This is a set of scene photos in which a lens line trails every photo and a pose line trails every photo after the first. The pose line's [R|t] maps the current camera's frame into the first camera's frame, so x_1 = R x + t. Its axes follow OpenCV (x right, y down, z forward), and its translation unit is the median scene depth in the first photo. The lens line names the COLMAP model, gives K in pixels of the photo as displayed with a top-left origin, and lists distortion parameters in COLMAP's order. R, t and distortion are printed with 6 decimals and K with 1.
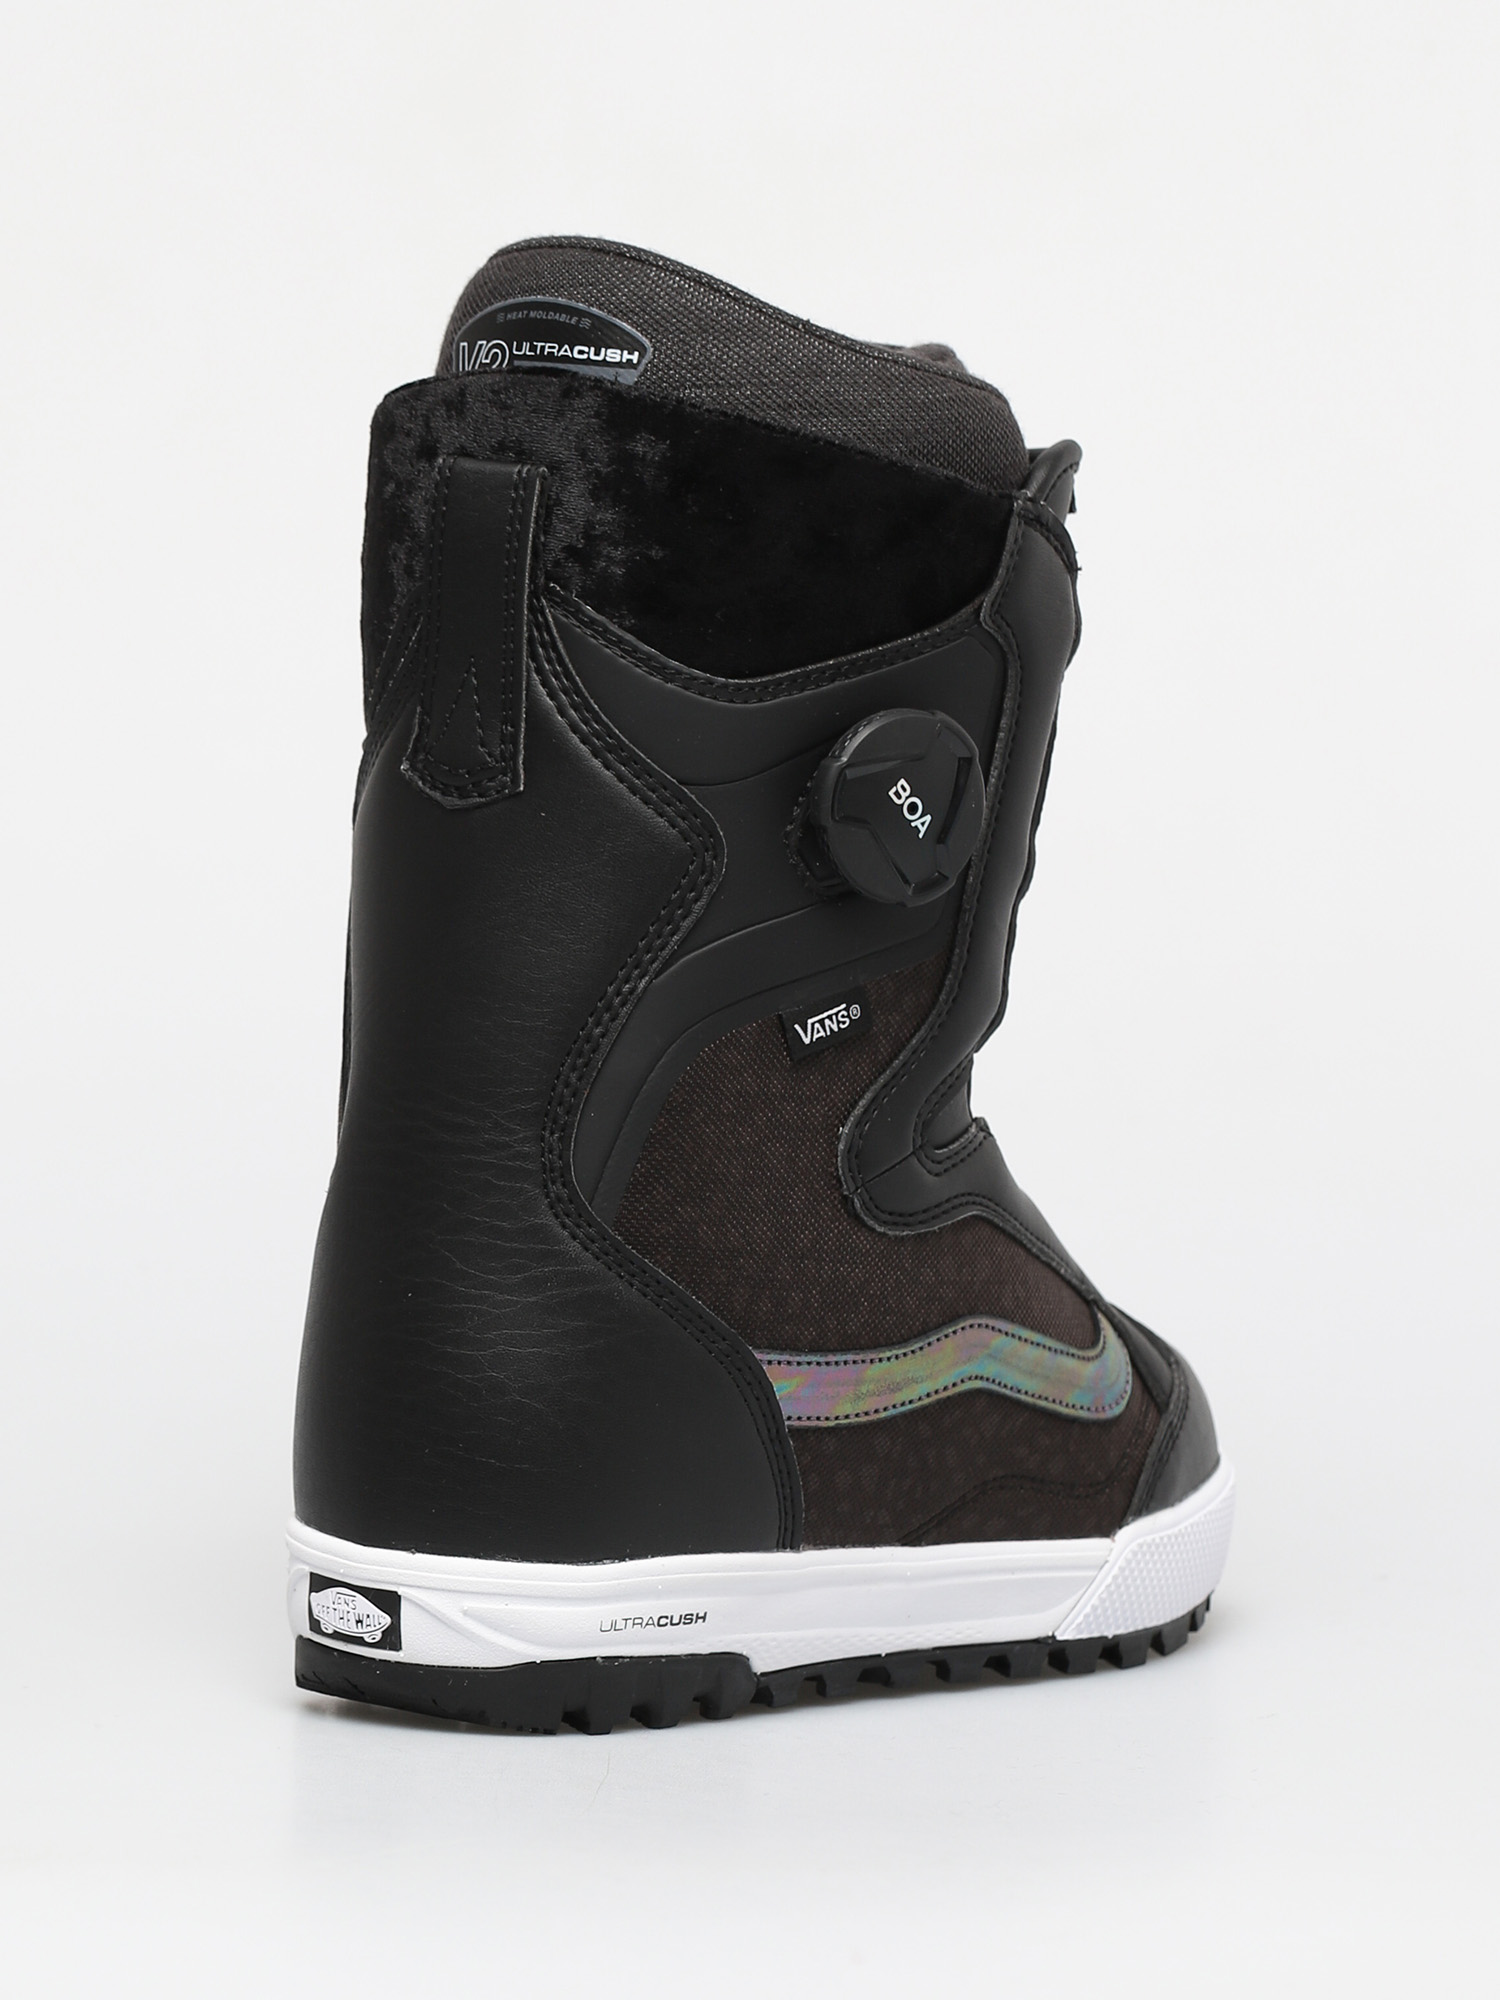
lens RADIAL K [[6452.8, 0, 750.0], [0, 6452.8, 1000.0], [0, 0, 1]] dist [-0.093109, 0.715753]
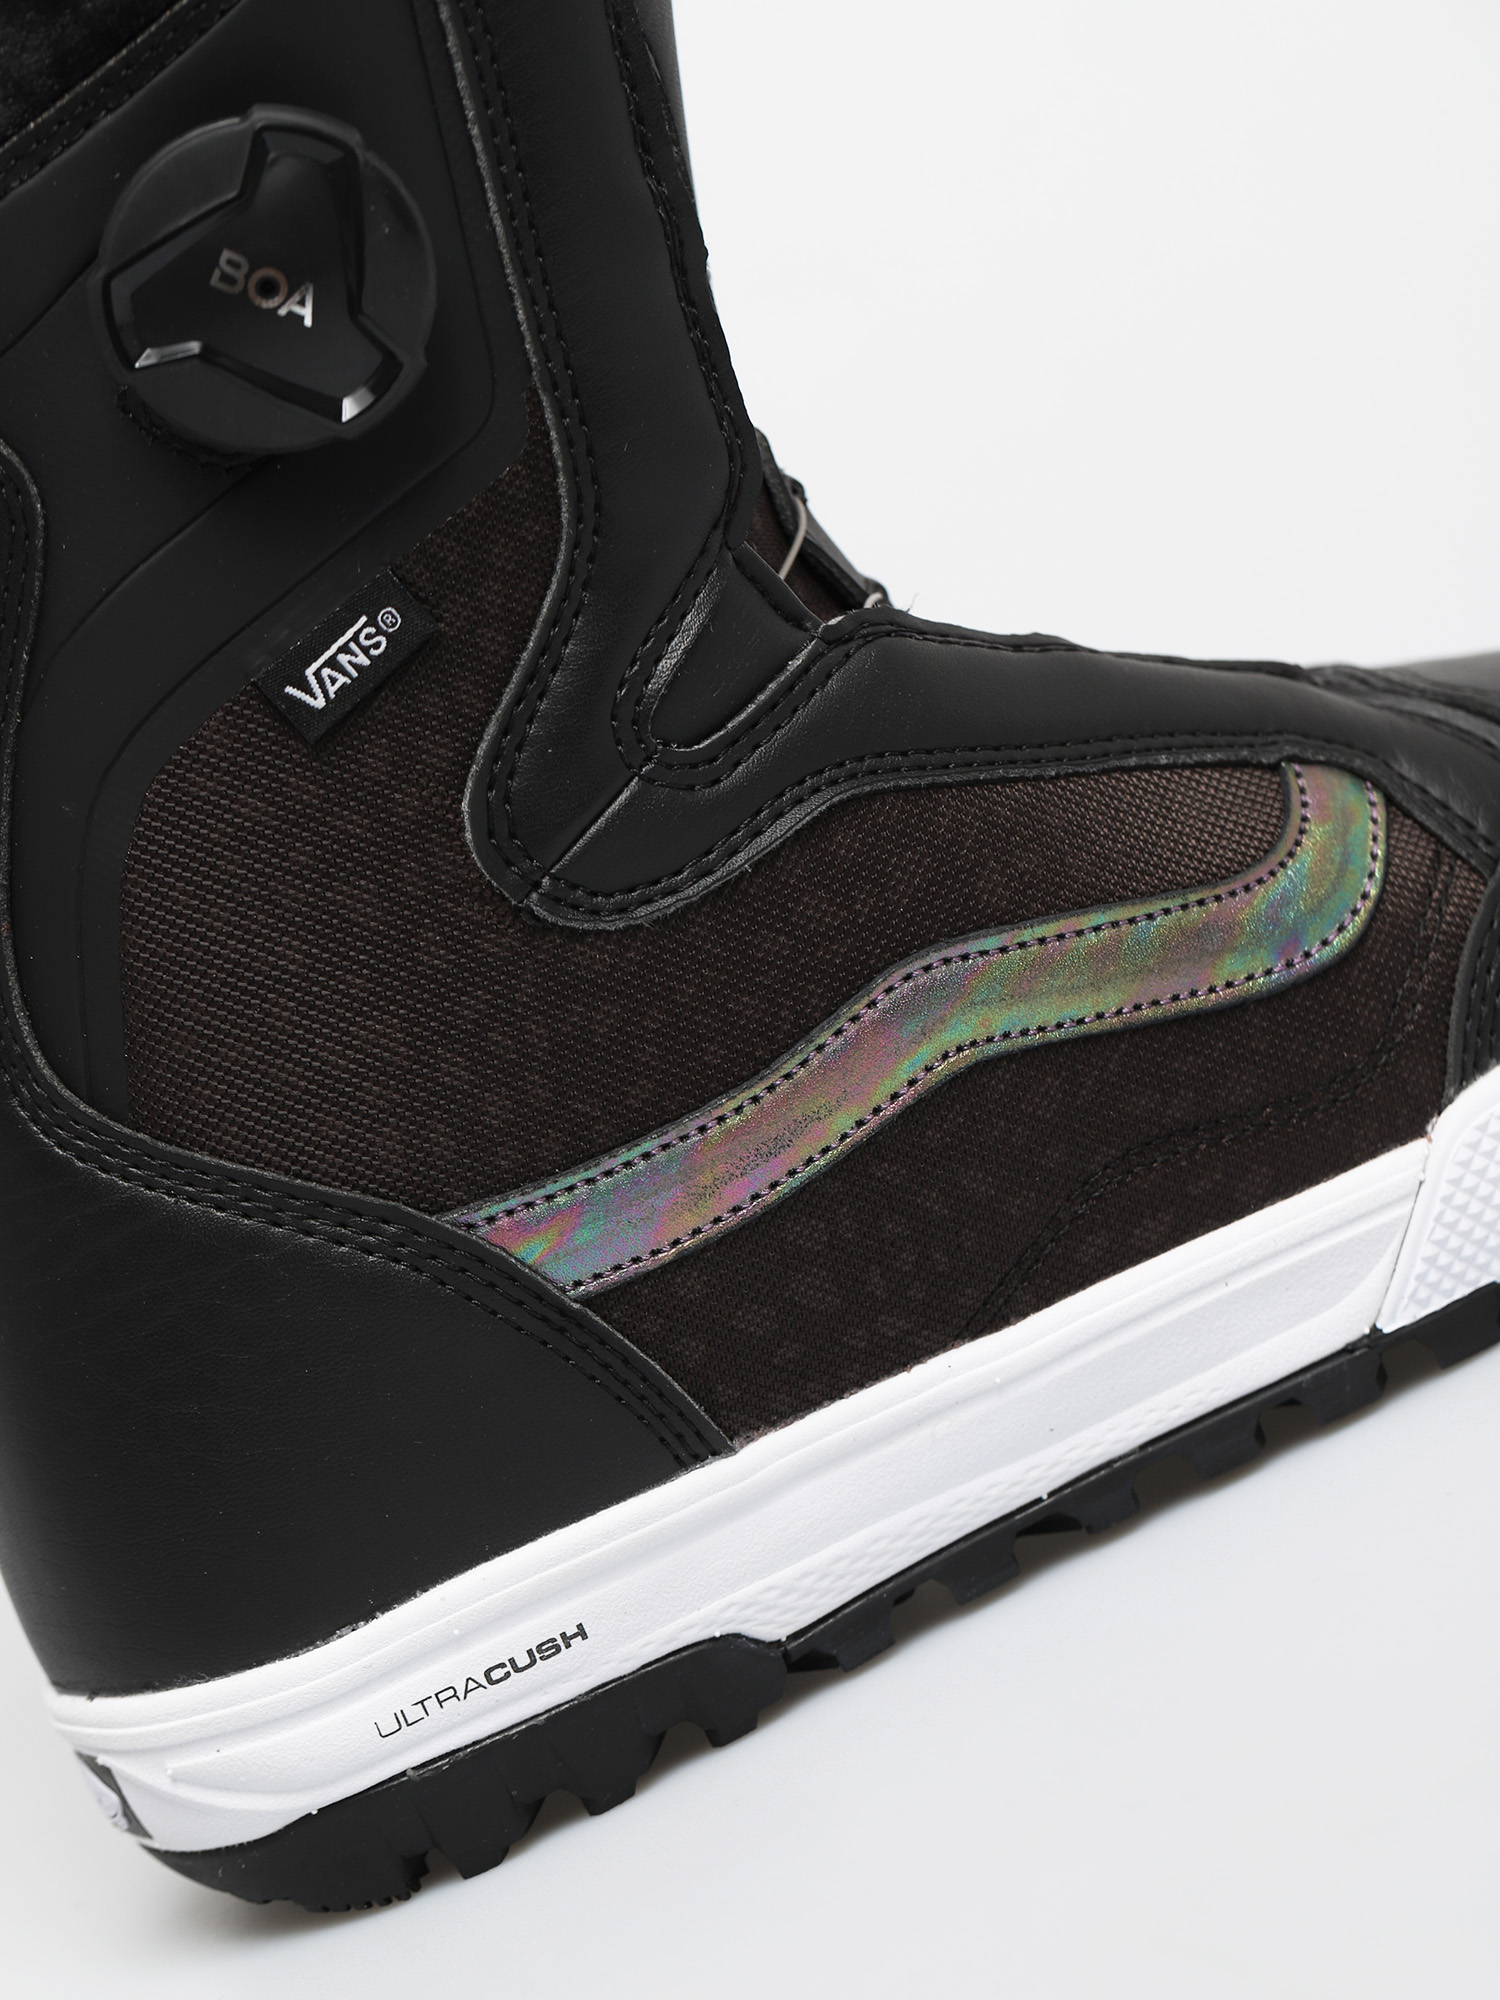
lens RADIAL K [[6452.8, 0, 750.0], [0, 6452.8, 1000.0], [0, 0, 1]] dist [-0.093109, 0.715753]
pose [[0.849816, -0.319243, -0.419399, 0.275165], [0.387782, 0.917610, 0.087273, -0.004841], [0.356984, -0.236801, 0.903597, 0.471005]]
